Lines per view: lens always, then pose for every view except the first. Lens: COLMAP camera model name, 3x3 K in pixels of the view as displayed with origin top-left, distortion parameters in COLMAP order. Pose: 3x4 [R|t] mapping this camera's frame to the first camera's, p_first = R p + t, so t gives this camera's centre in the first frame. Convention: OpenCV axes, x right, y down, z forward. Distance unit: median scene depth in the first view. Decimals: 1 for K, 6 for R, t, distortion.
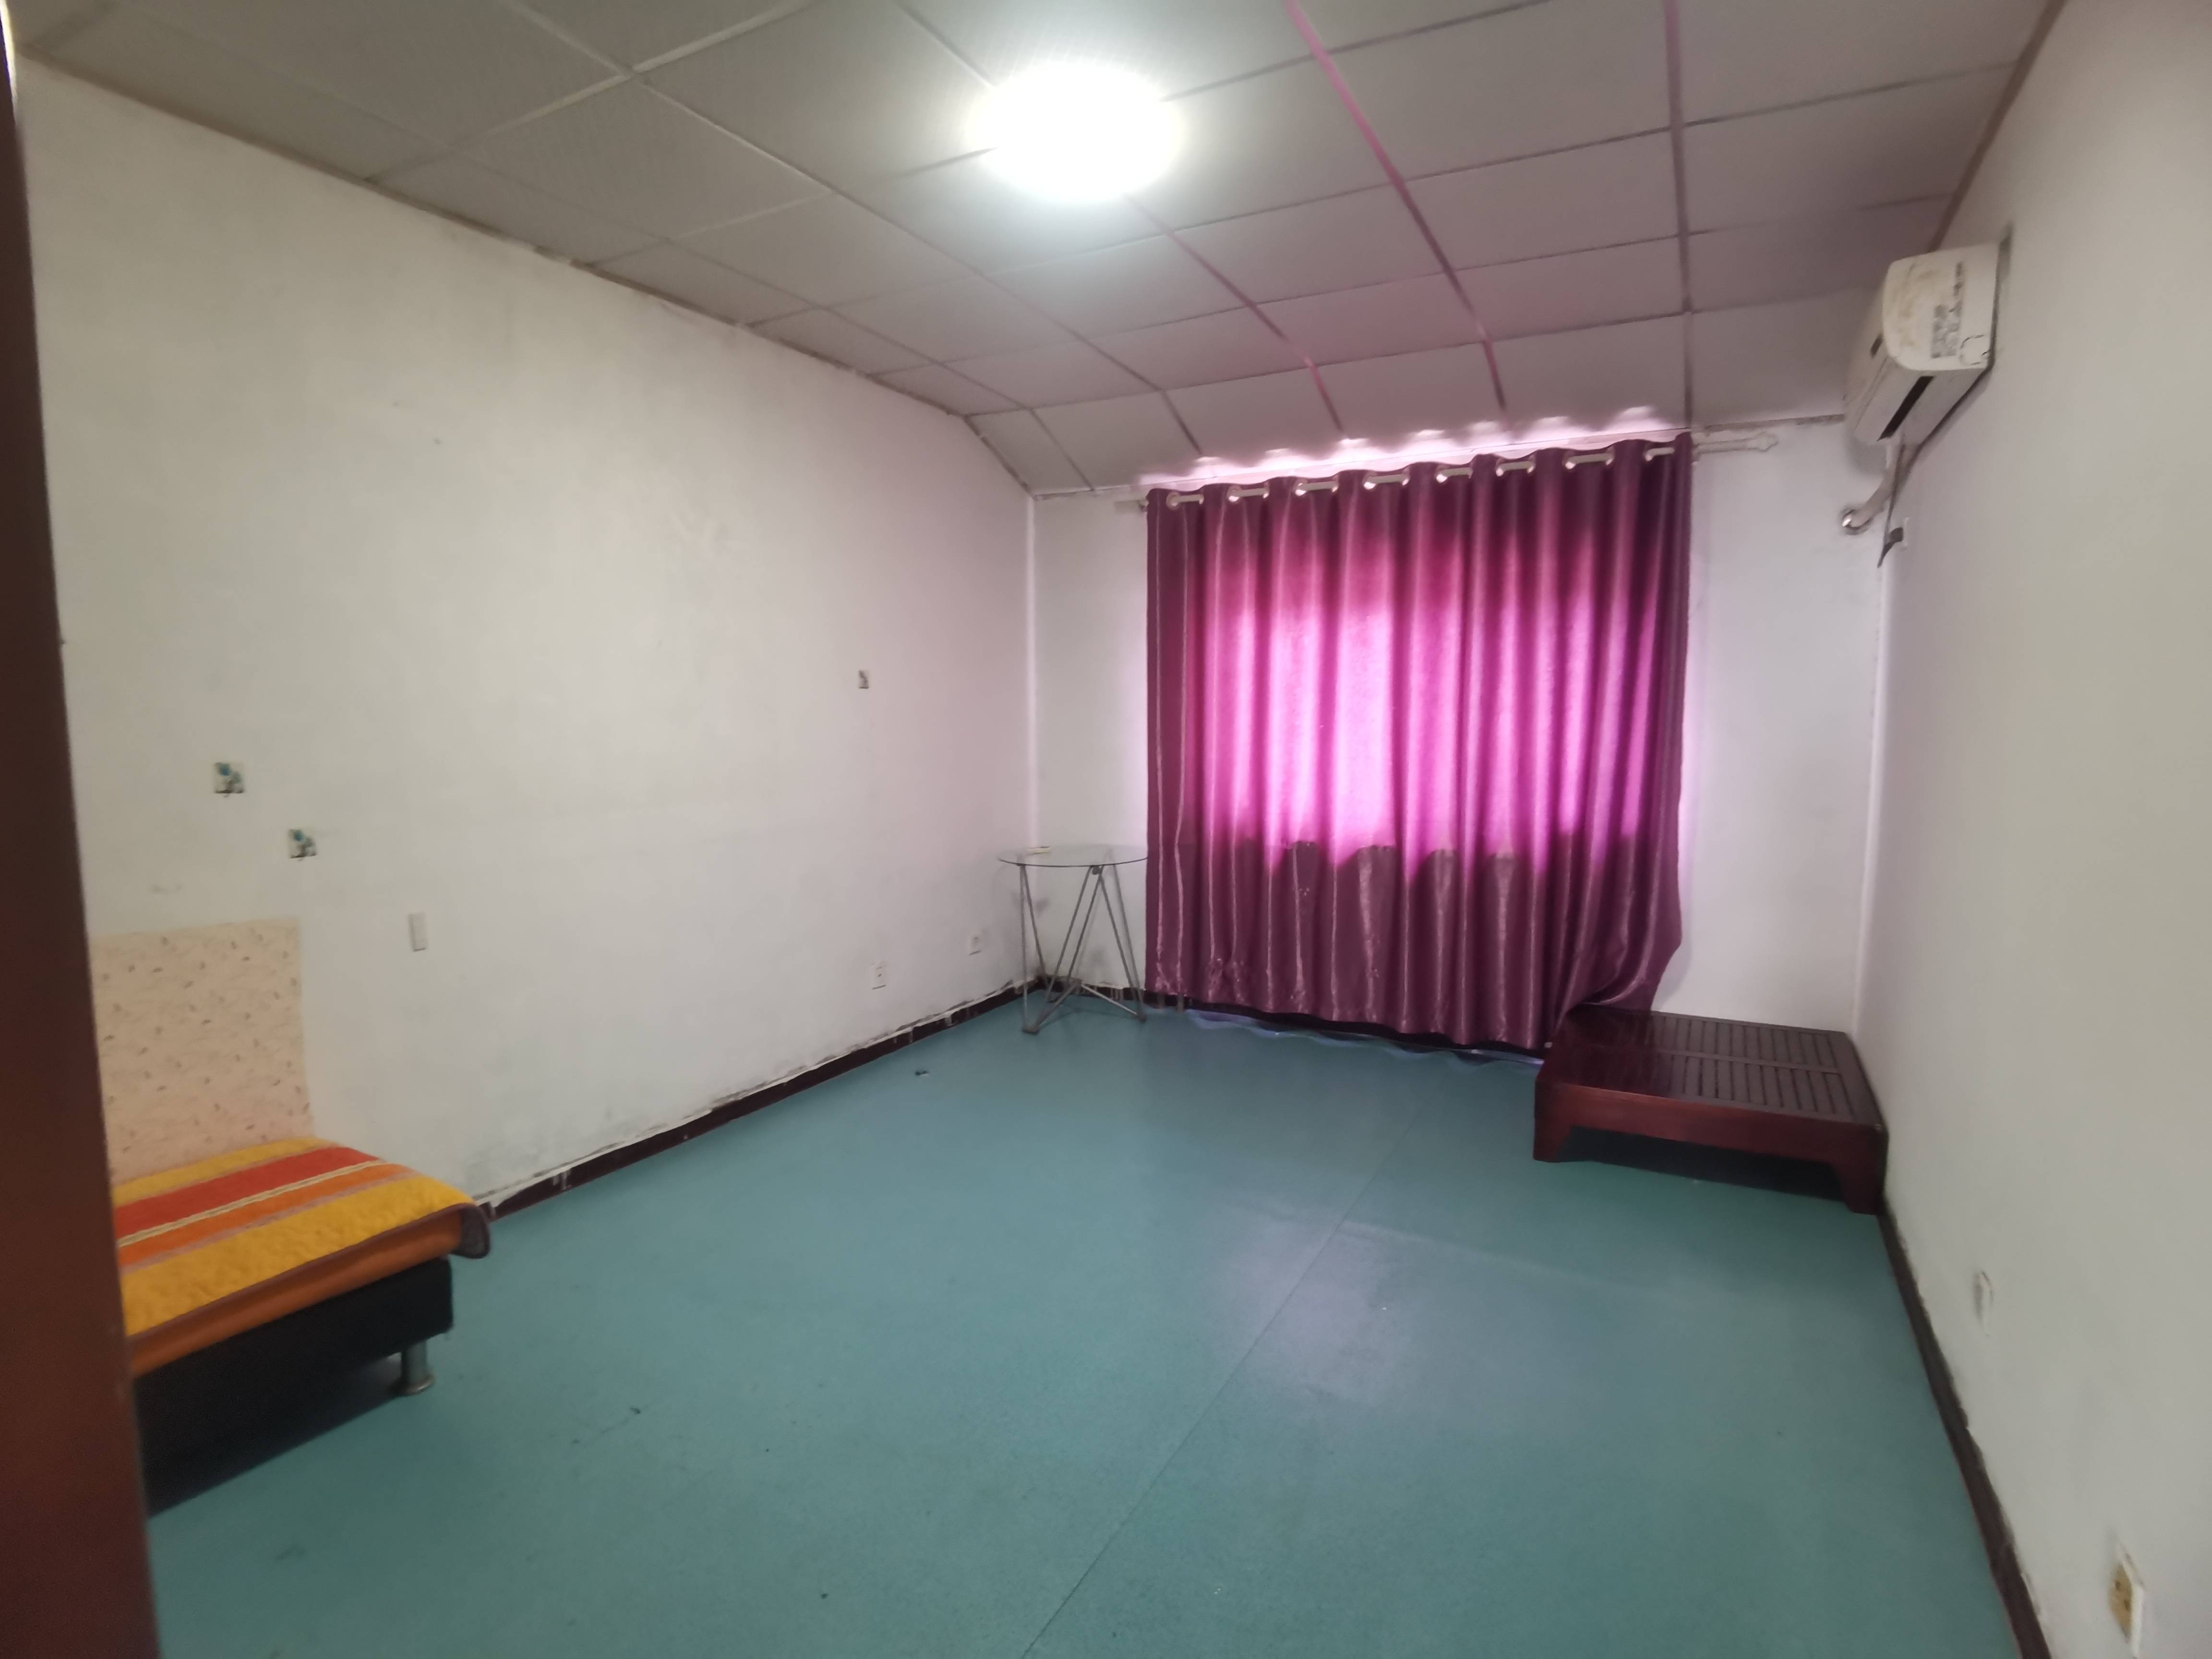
lens RADIAL K [[1111.7, 0, 1101.6], [0, 1111.7, 830.1], [0, 0, 1]] dist [-0.026512, -0.001282]
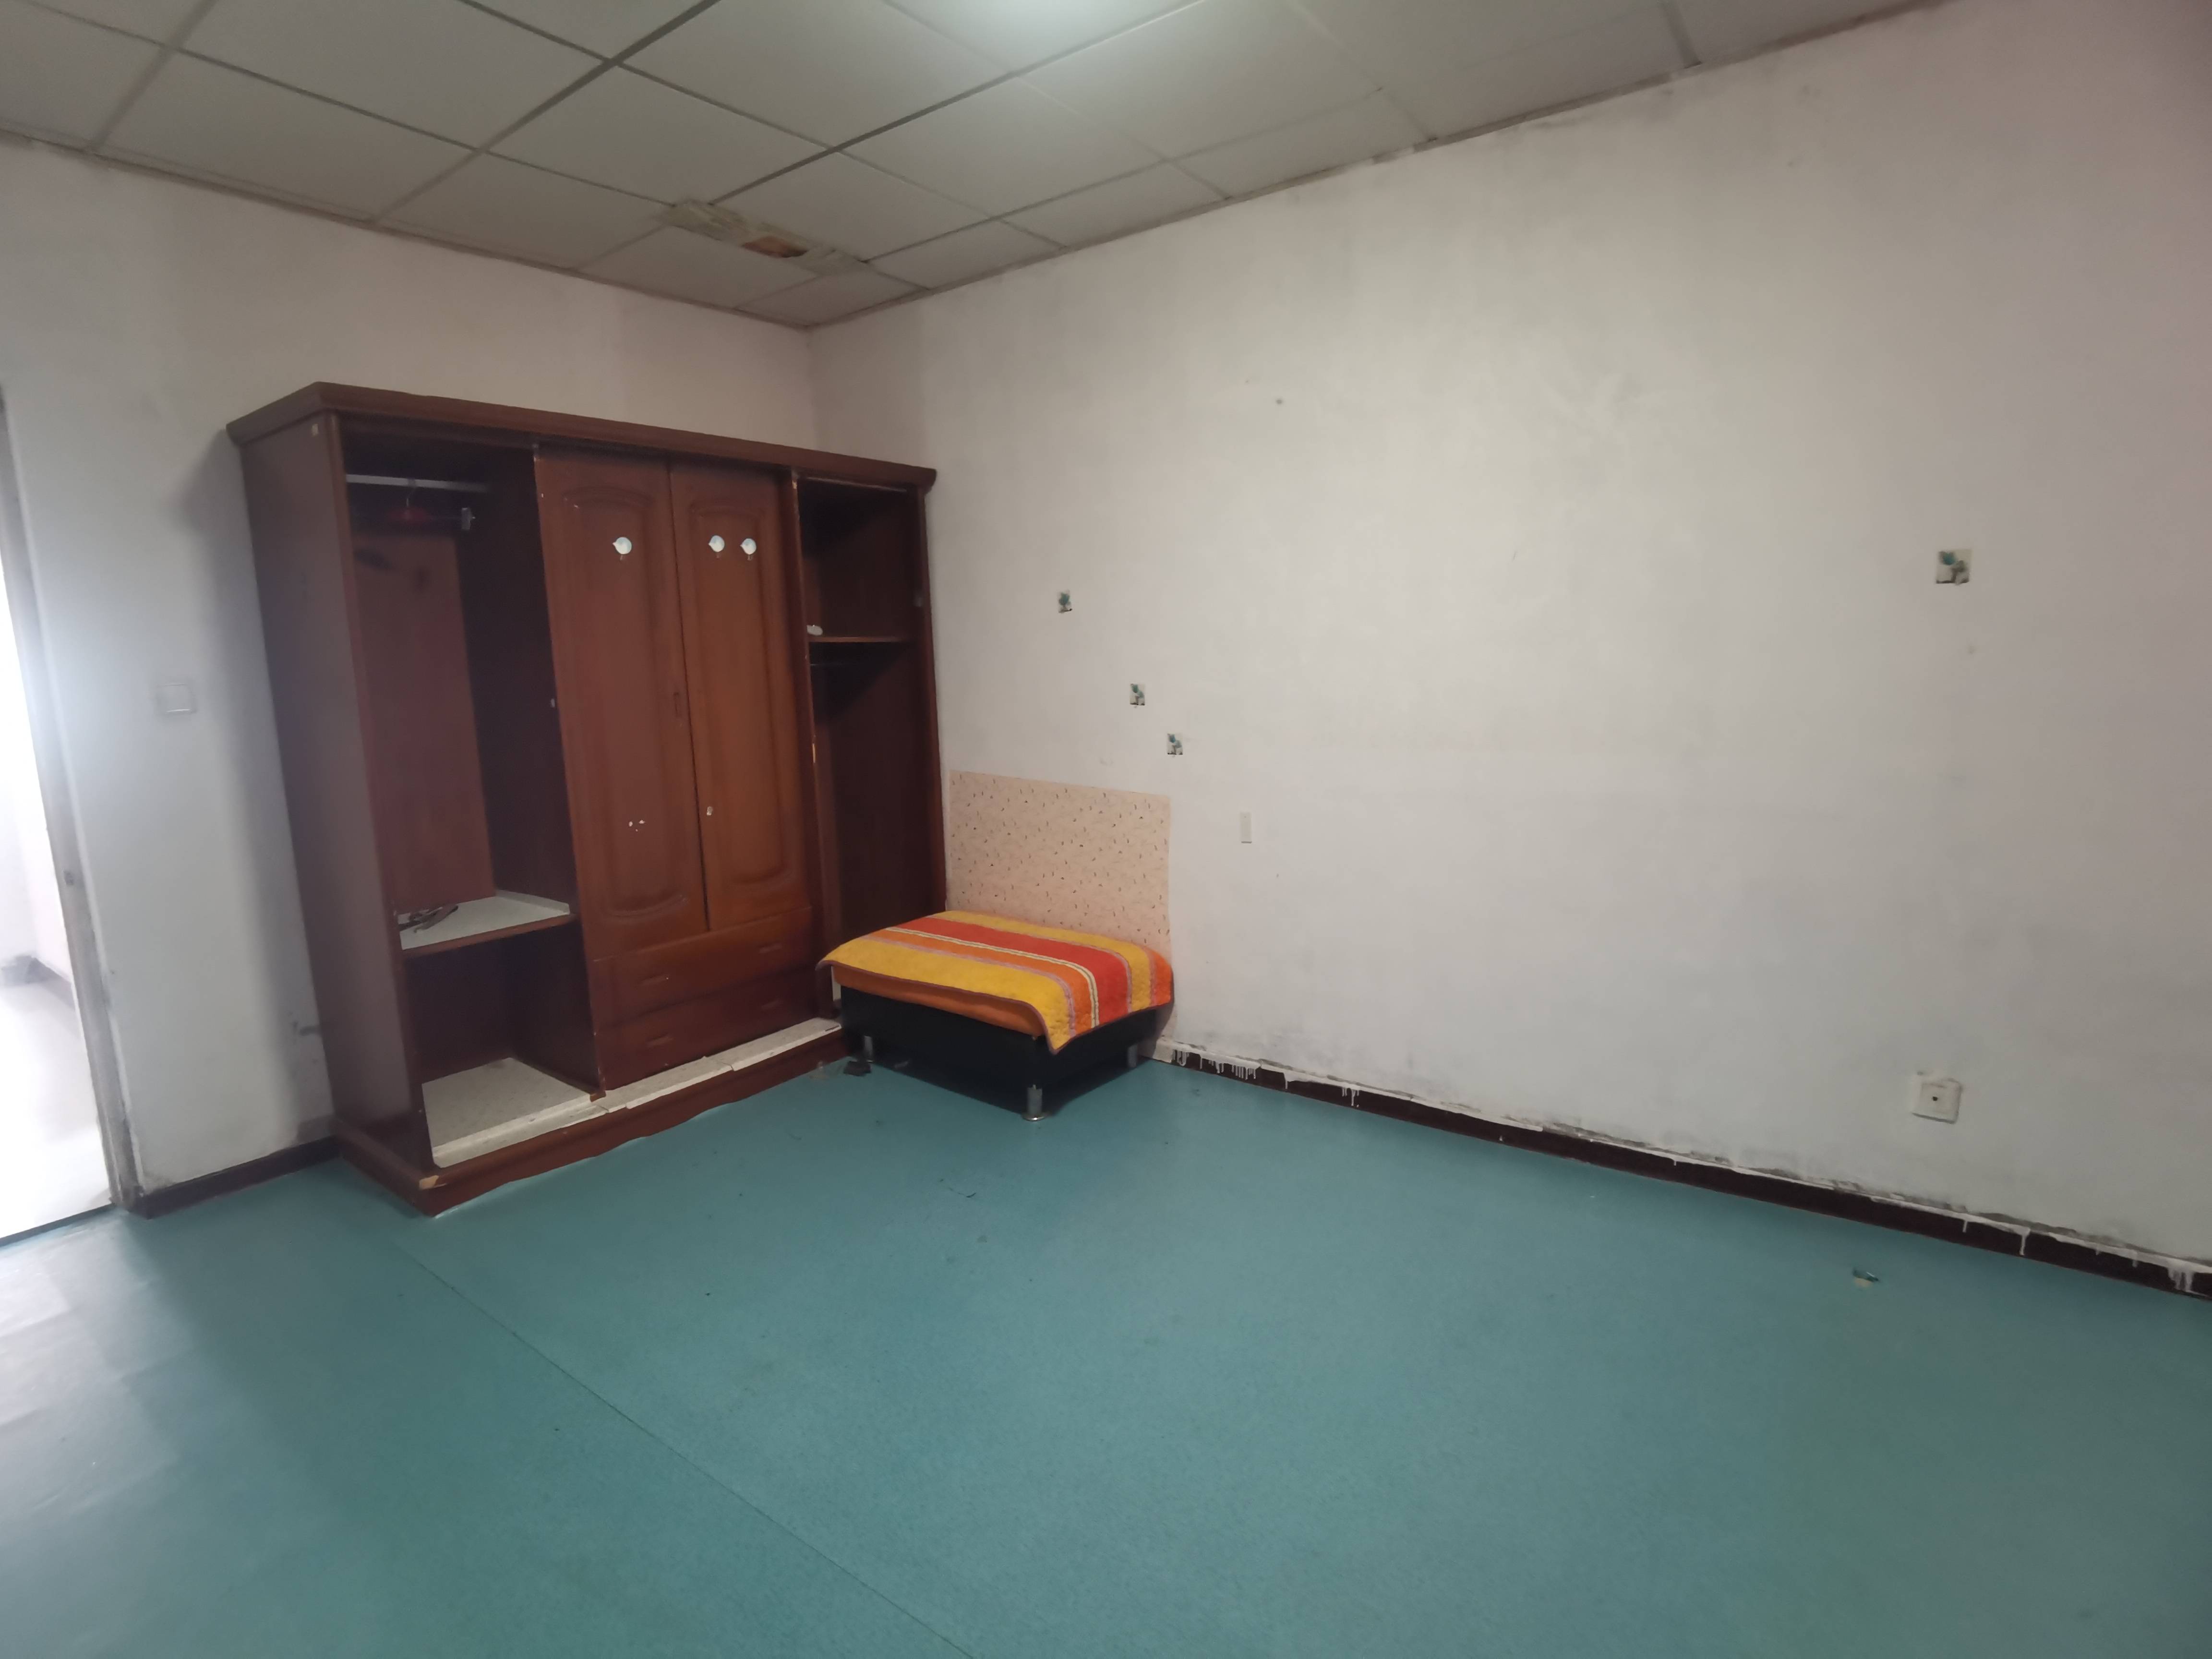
lens RADIAL K [[1111.7, 0, 1101.0], [0, 1111.7, 837.1], [0, 0, 1]] dist [-0.026512, -0.001282]
pose [[-0.160758, 0.168170, -0.972561, 0.540694], [-0.071391, 0.980815, 0.181397, -0.098175], [0.984409, 0.098593, -0.145668, 0.915964]]
